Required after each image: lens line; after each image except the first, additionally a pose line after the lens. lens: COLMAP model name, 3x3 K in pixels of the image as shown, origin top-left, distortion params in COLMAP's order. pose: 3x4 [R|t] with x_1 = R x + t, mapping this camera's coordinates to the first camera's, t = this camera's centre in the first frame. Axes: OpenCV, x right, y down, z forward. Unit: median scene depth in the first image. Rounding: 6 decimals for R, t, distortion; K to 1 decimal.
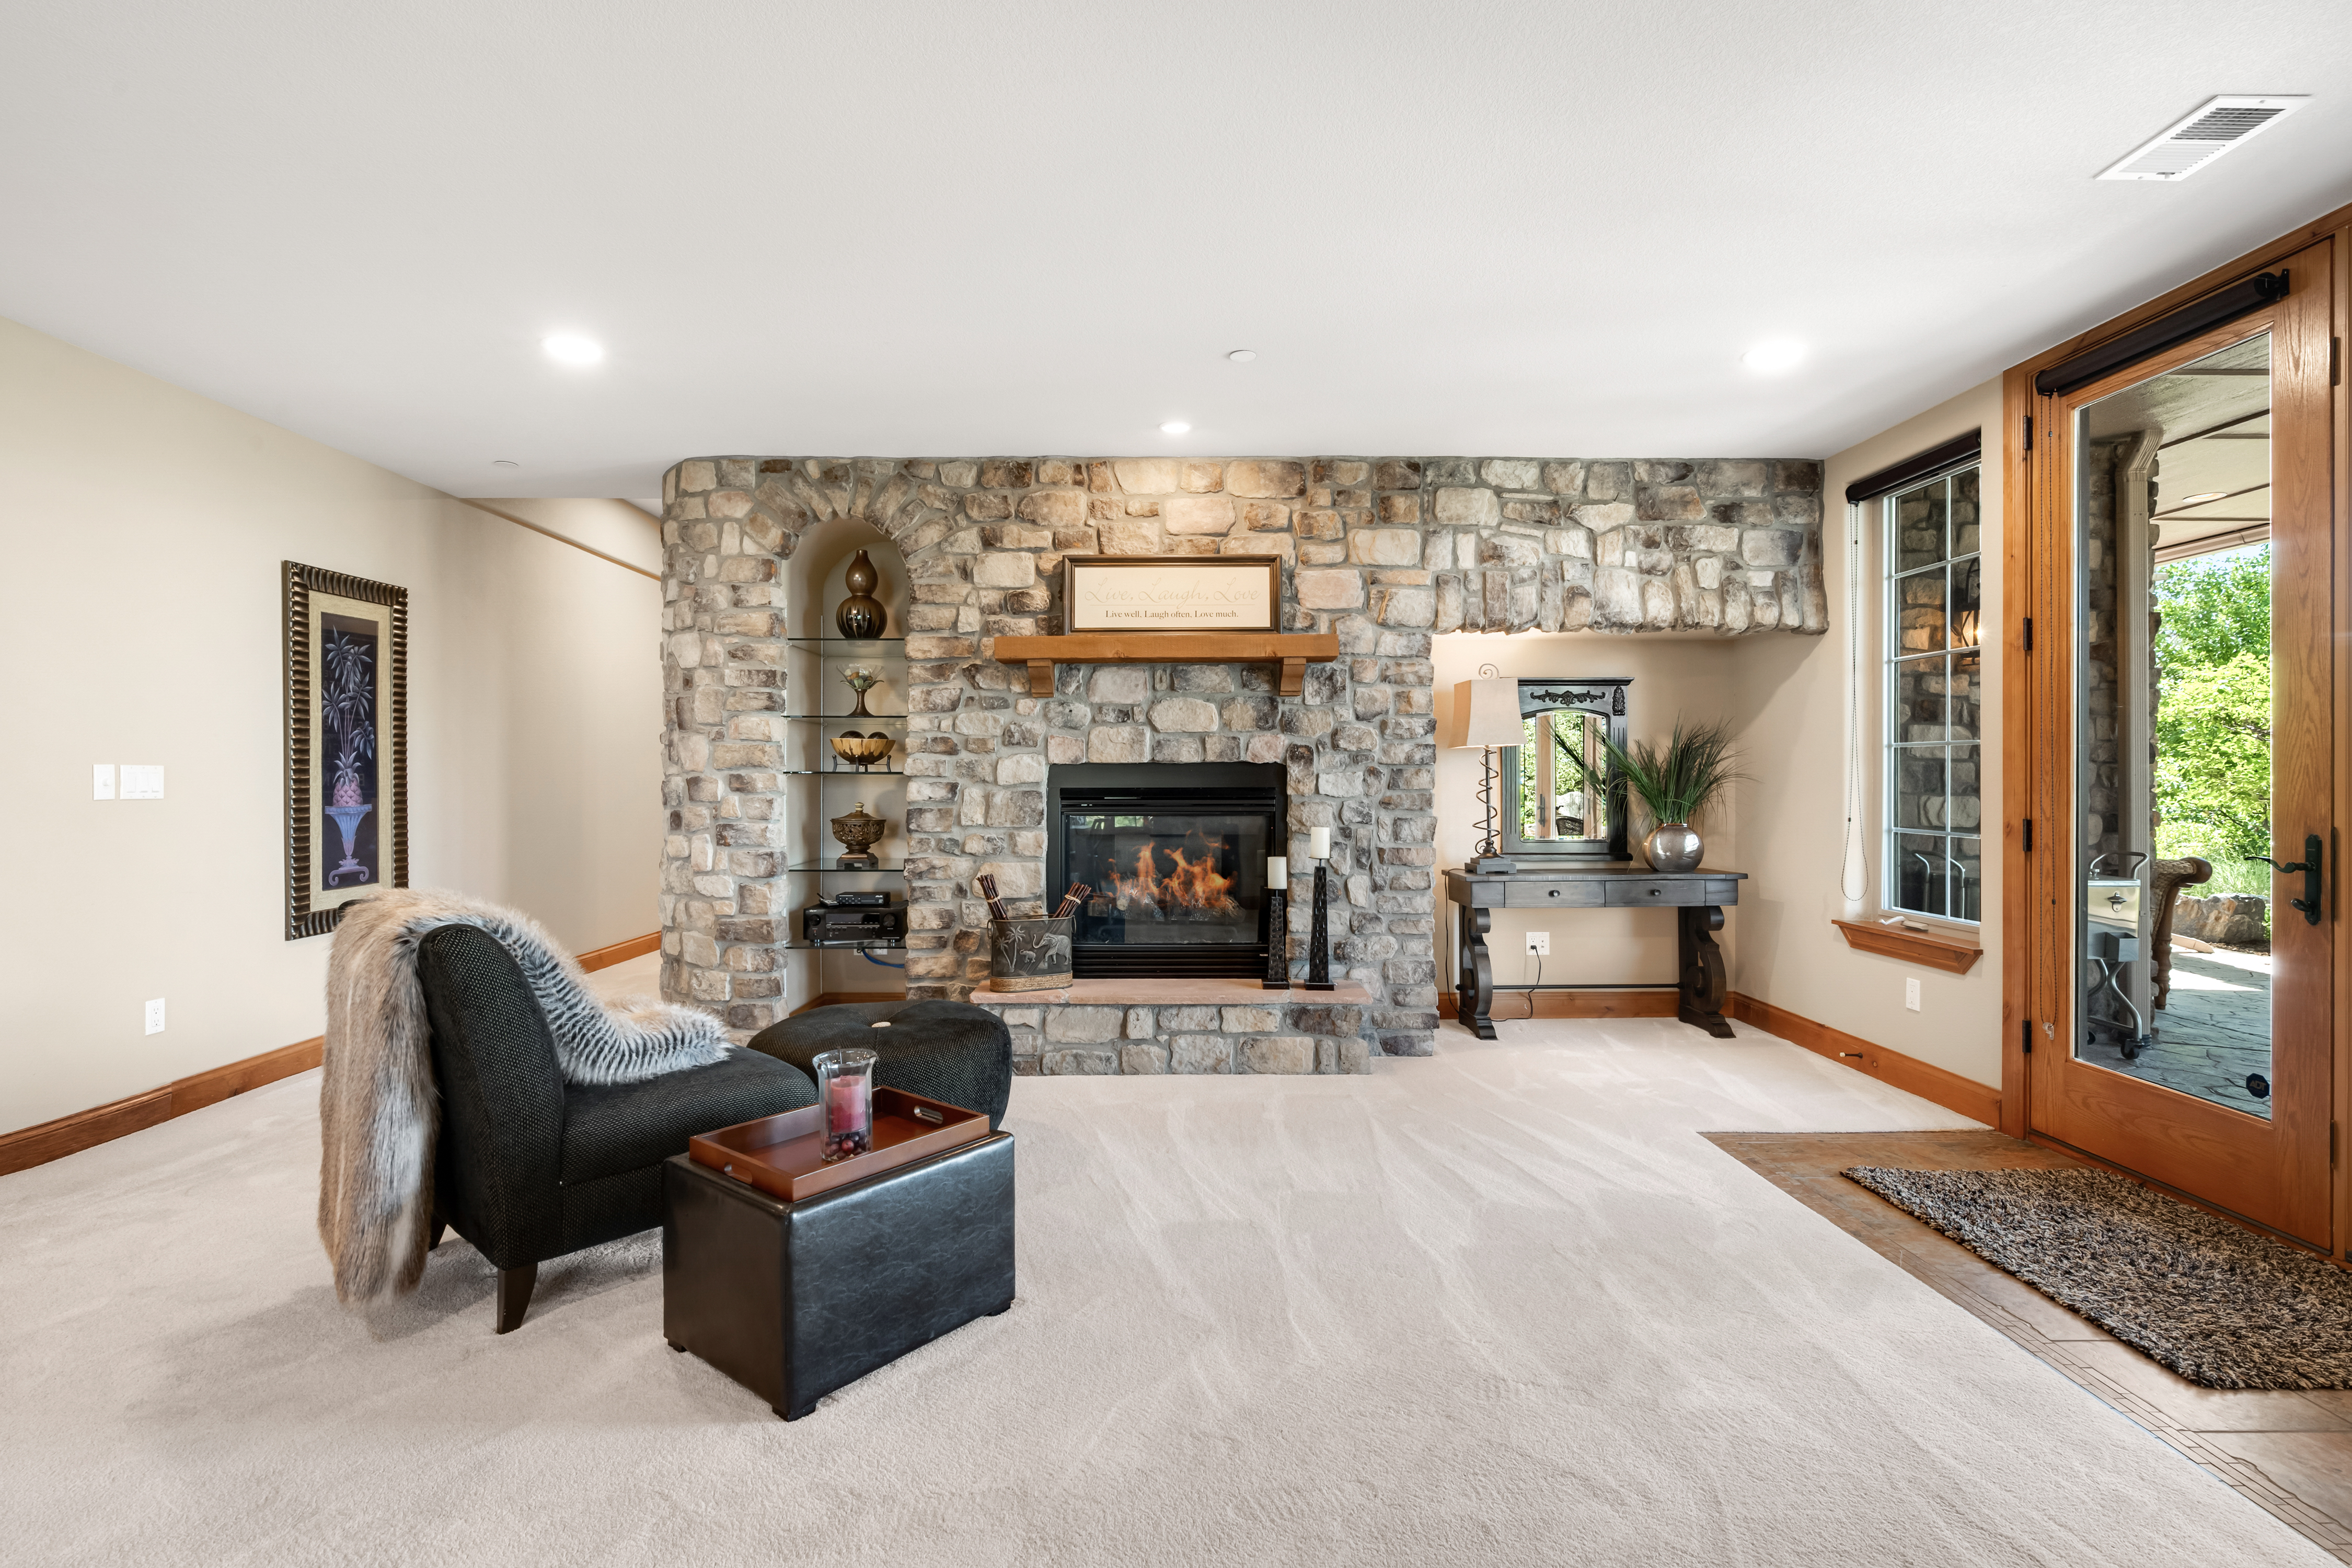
lens RADIAL K [[1052.9, 0, 1173.3], [0, 1052.9, 780.7], [0, 0, 1]] dist [0.001193, -0.000367]
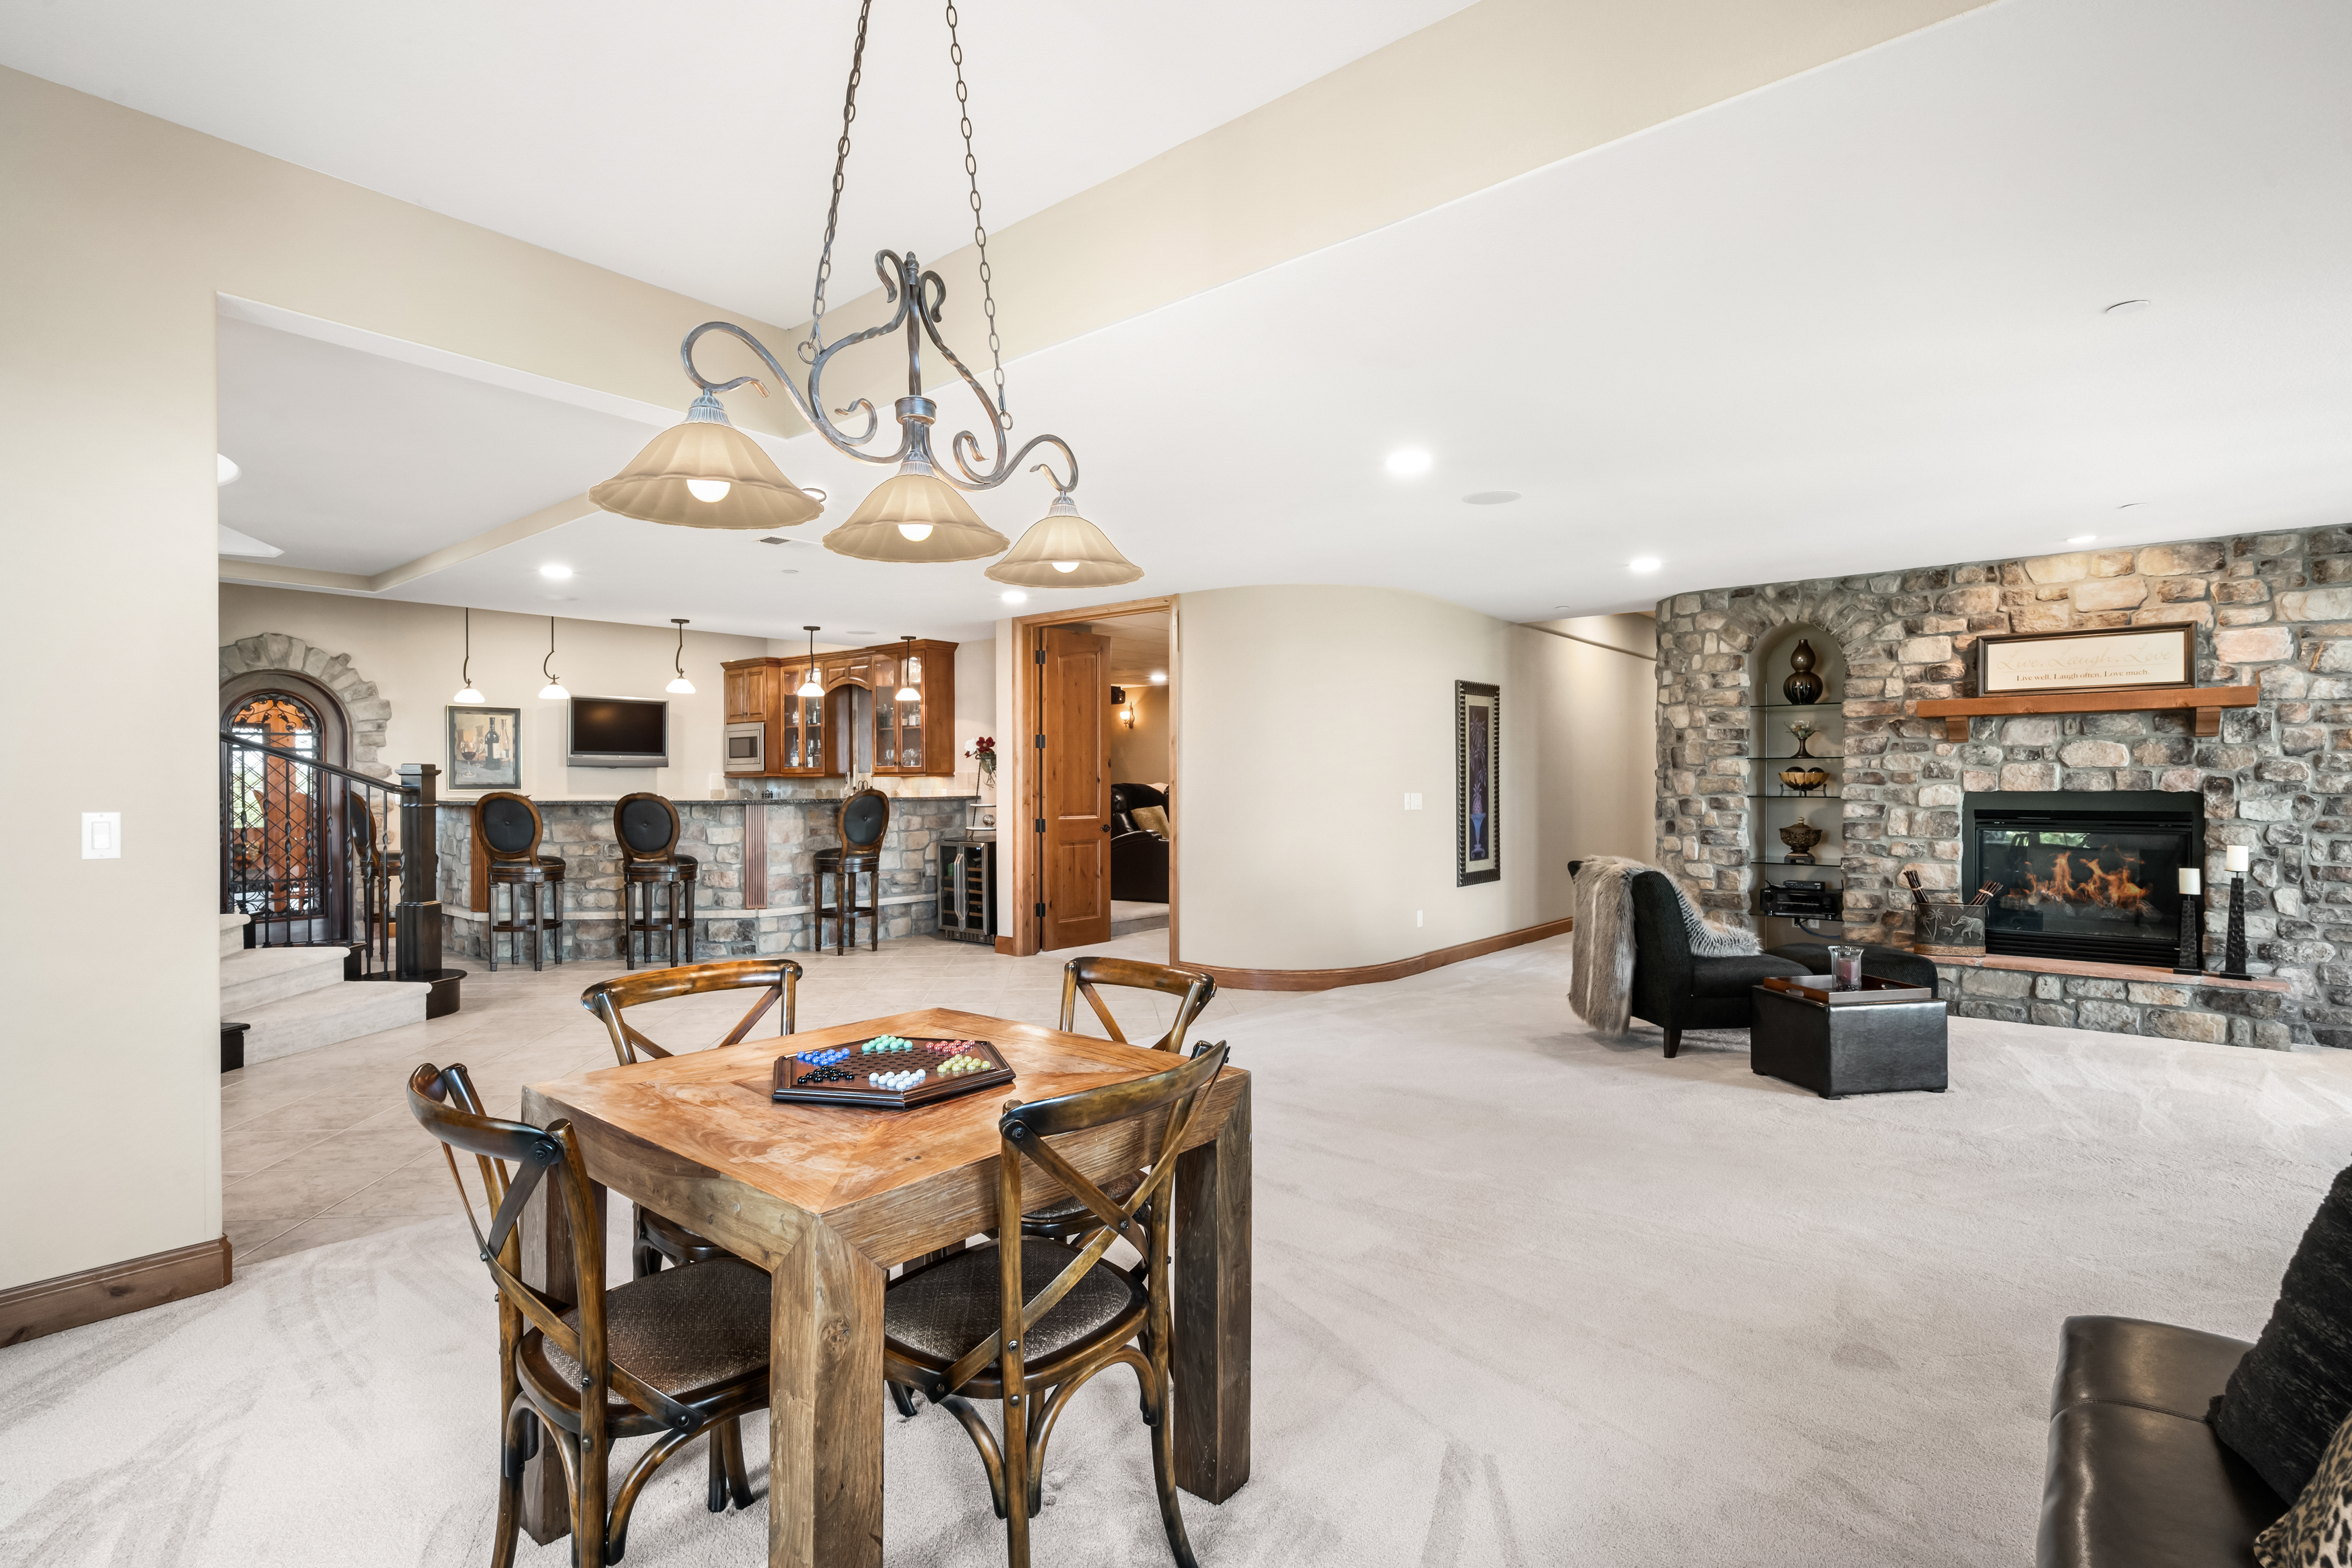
lens RADIAL K [[1135.7, 0, 1159.6], [0, 1135.7, 783.7], [0, 0, 1]] dist [-0.001546, 0.000516]
pose [[0.749106, -0.000306, -0.662451, 0.072625], [0.000354, 1.000000, -0.000062, -0.026518], [0.662451, -0.000188, 0.749106, -0.769701]]
